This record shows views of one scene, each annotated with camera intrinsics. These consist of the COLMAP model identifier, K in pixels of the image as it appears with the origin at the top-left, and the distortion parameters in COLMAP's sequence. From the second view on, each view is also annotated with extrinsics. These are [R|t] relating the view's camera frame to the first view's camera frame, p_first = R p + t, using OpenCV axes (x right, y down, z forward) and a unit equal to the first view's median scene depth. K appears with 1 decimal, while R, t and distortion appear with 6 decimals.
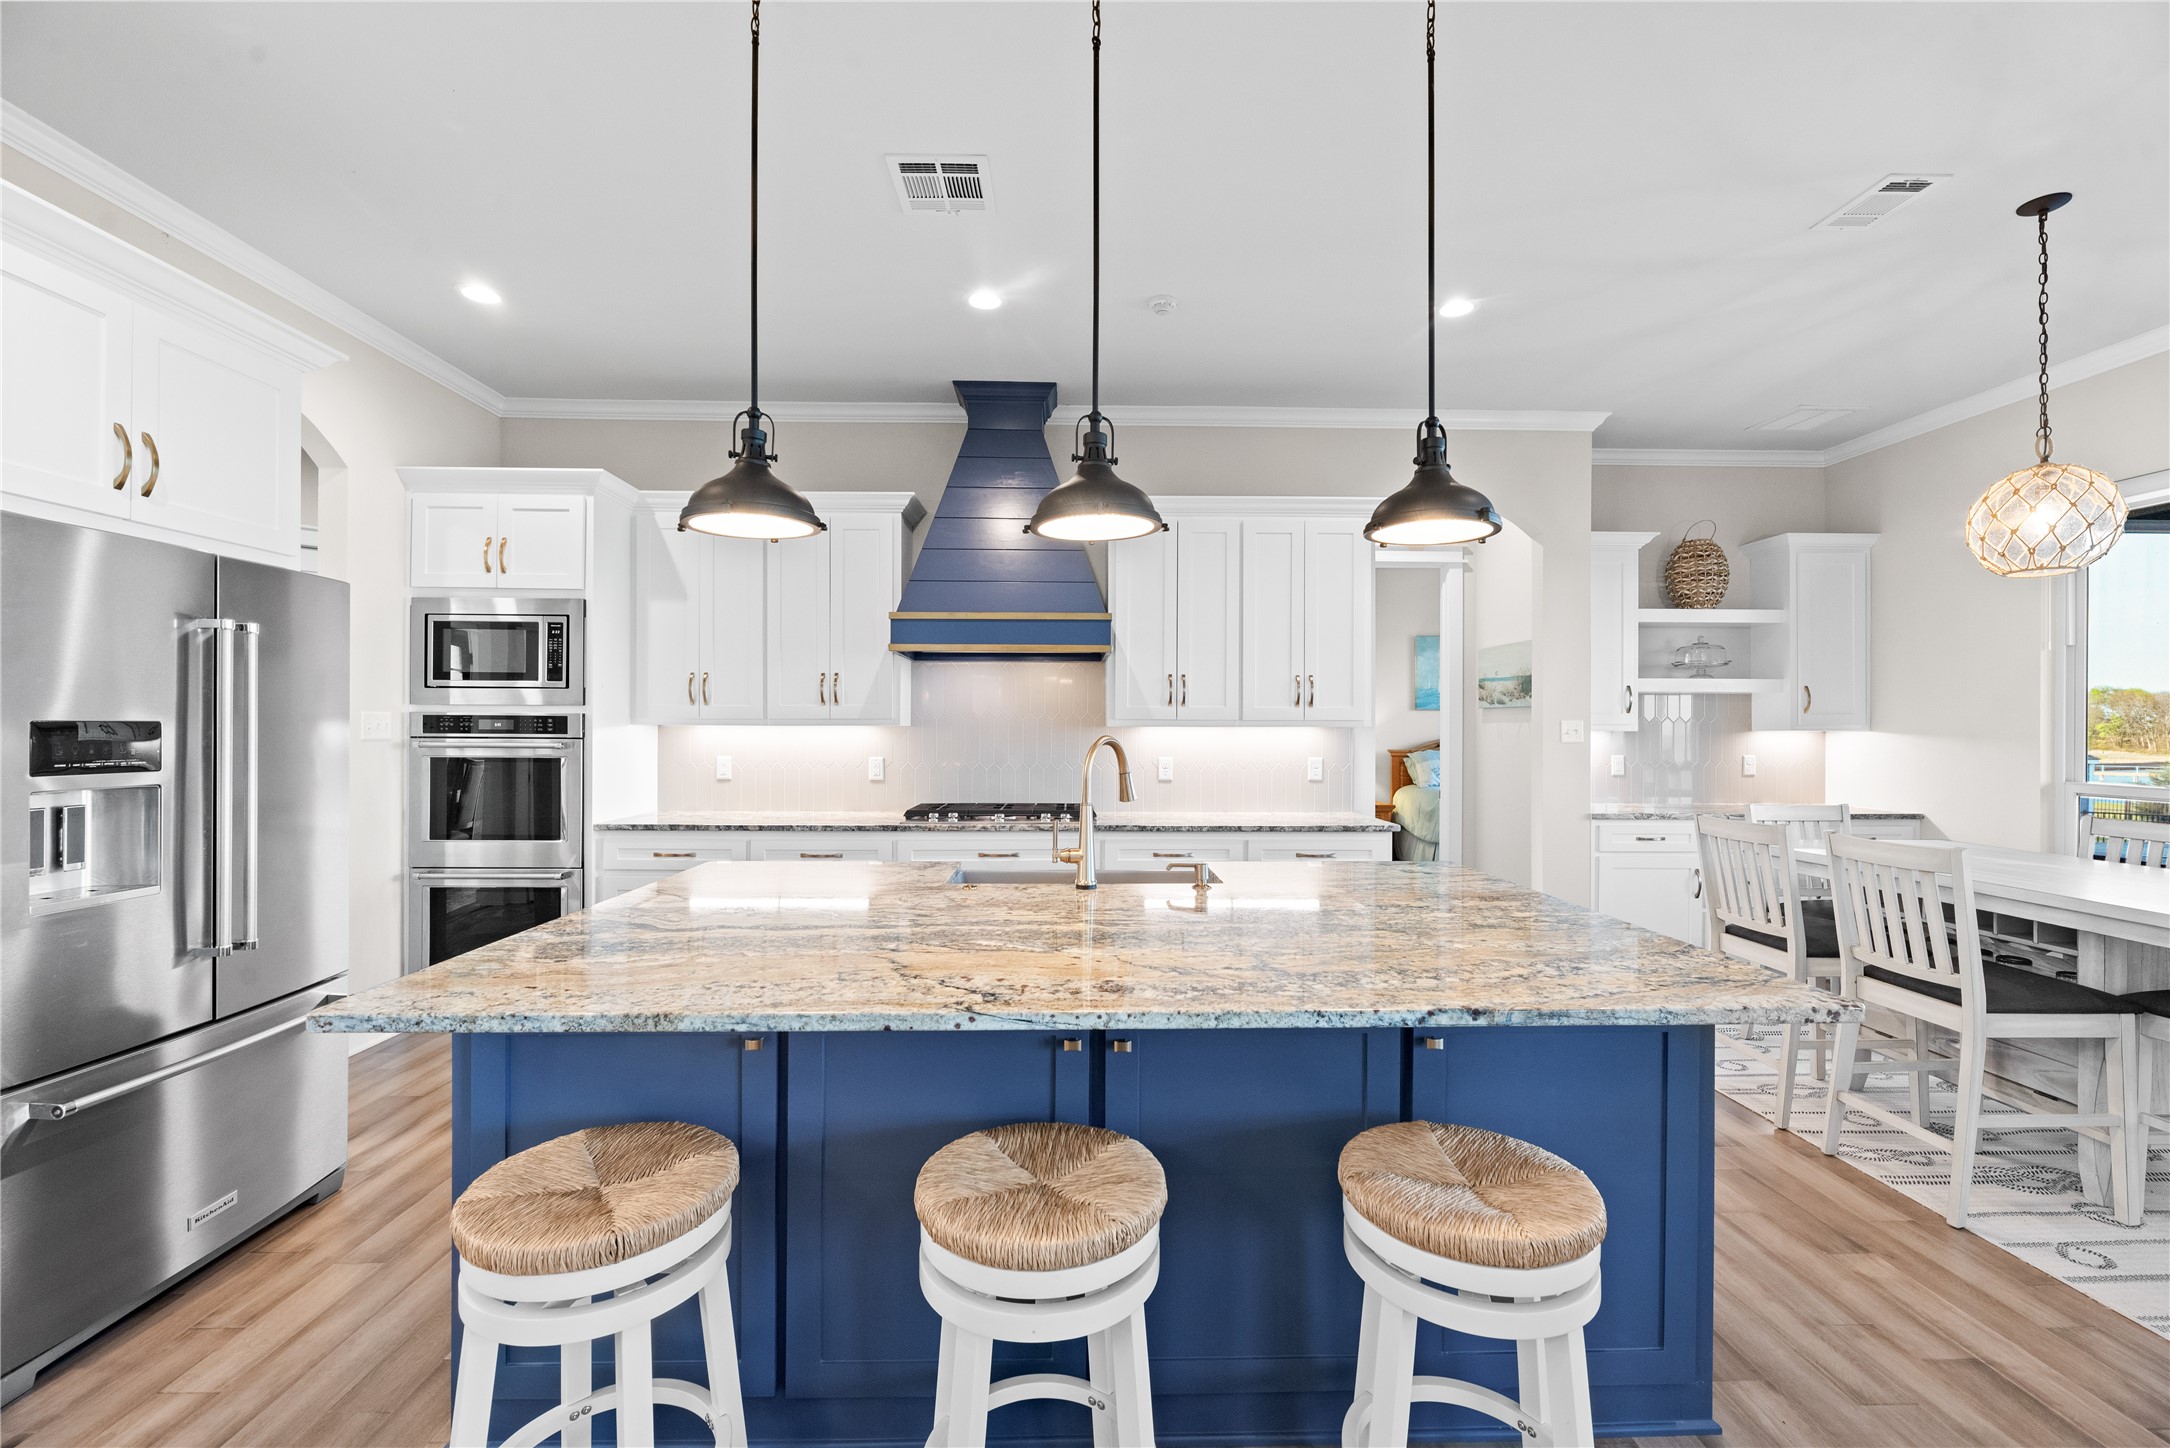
lens RADIAL K [[882.2, 0, 1085.0], [0, 882.2, 724.0], [0, 0, 1]] dist [-0.002024, -0.000101]
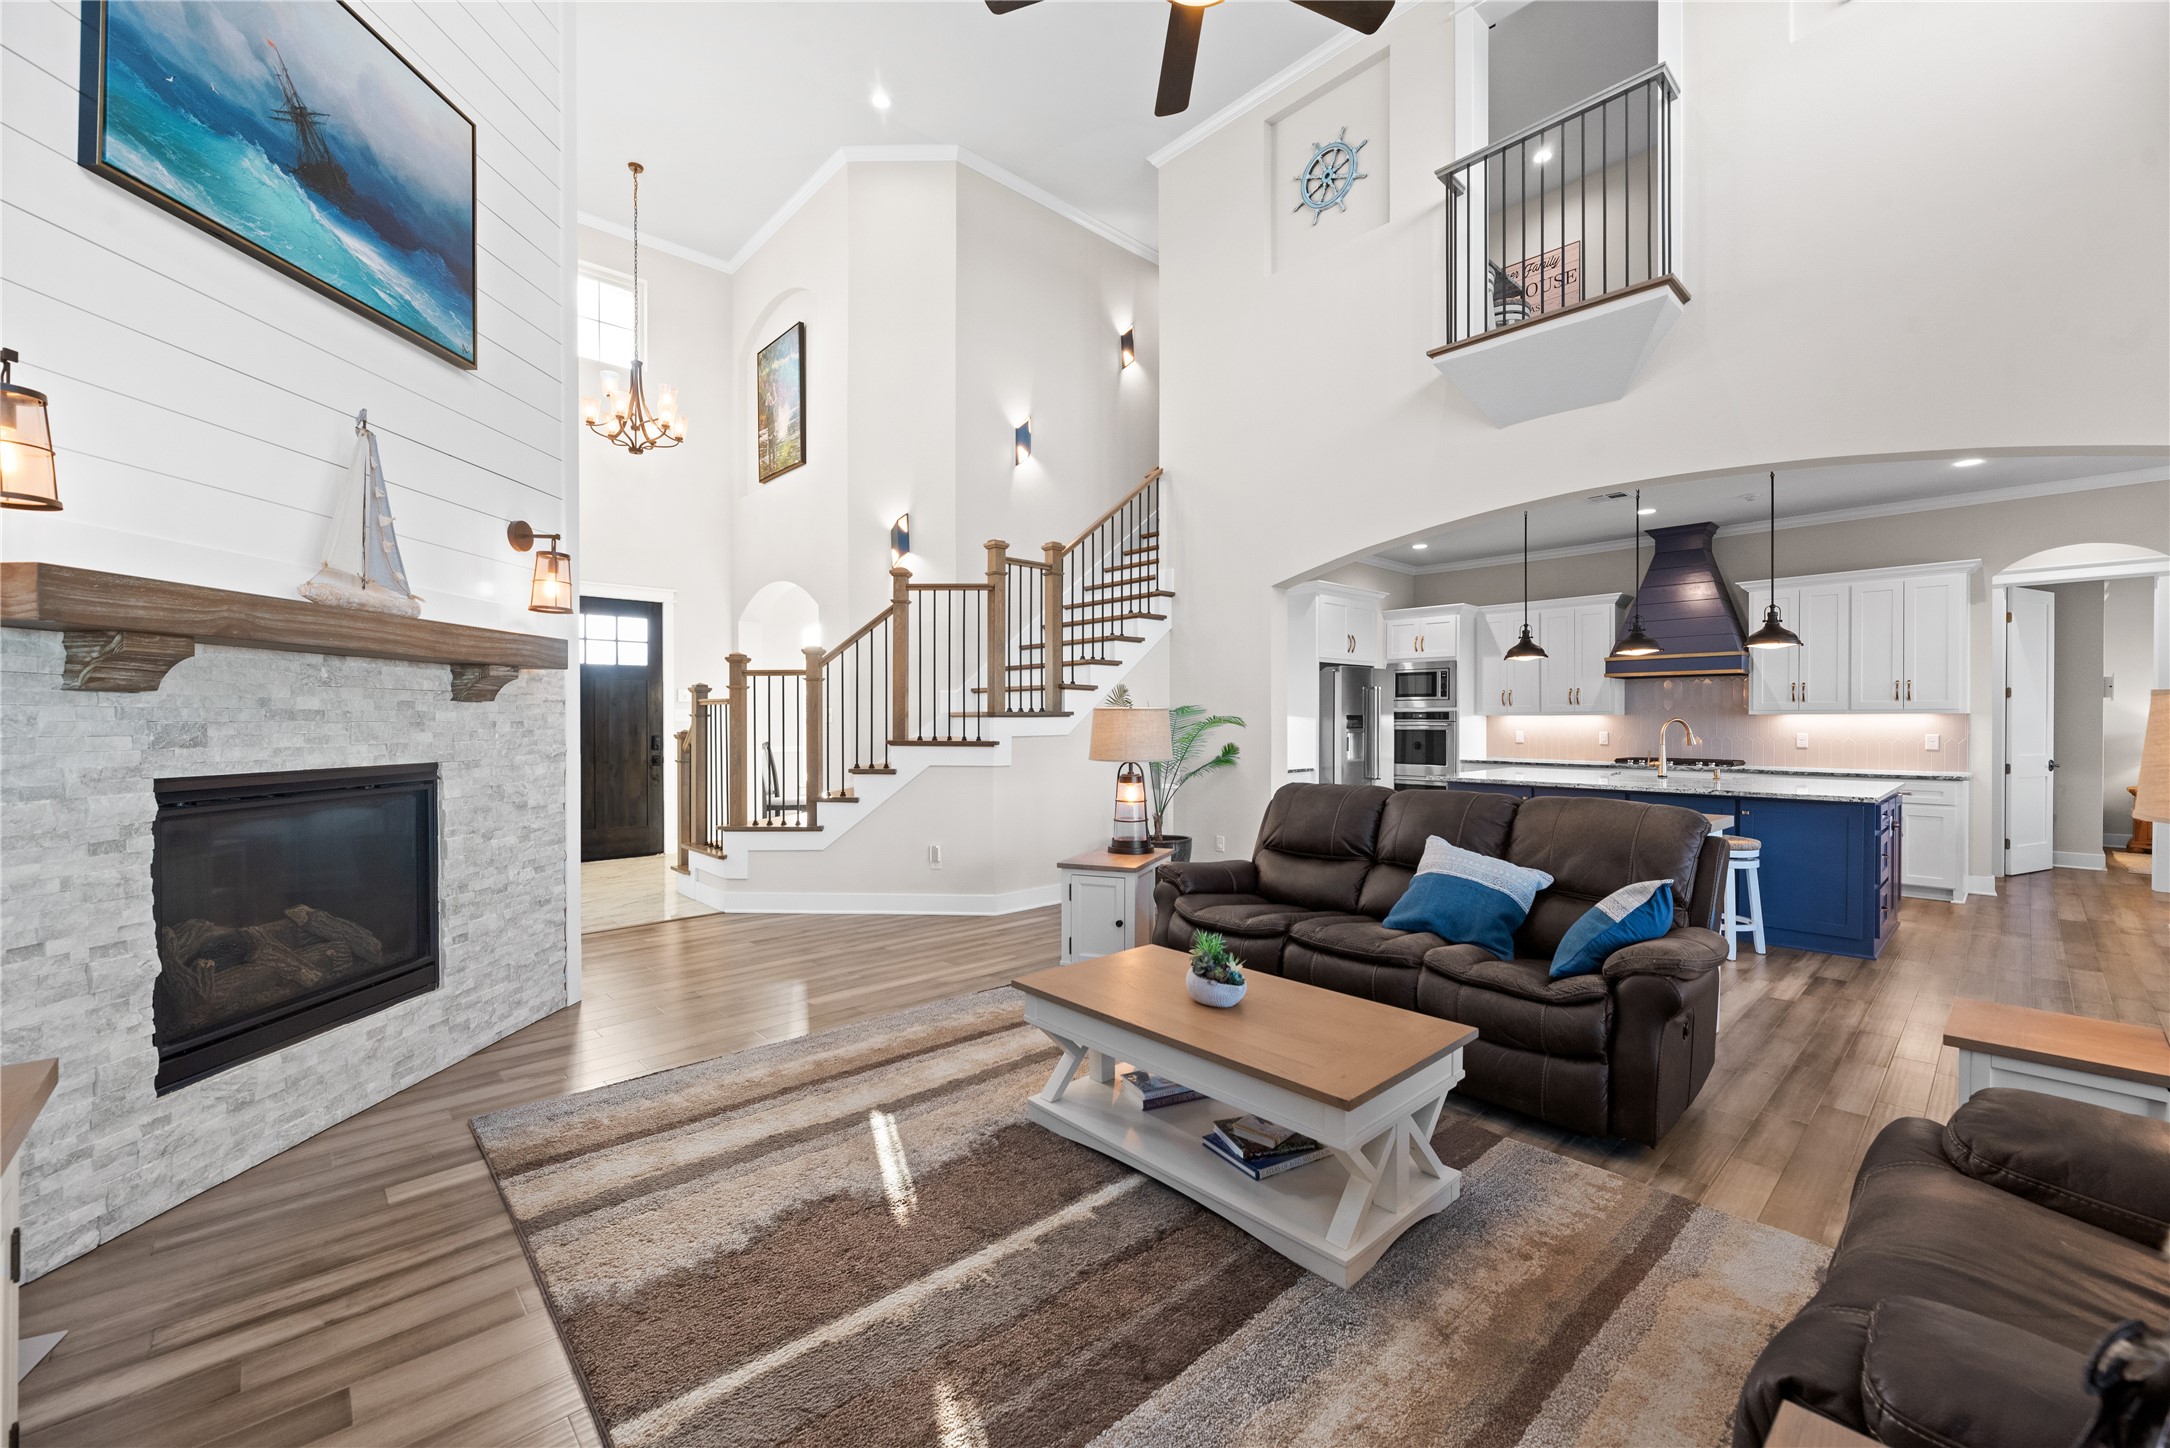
lens RADIAL K [[887.2, 0, 1089.0], [0, 887.2, 720.5], [0, 0, 1]] dist [-0.001950, -0.000297]
pose [[0.664804, -0.000597, -0.747018, 0.500564], [0.007782, 0.999951, 0.006126, -0.007714], [0.746977, -0.009885, 0.664776, -1.201092]]
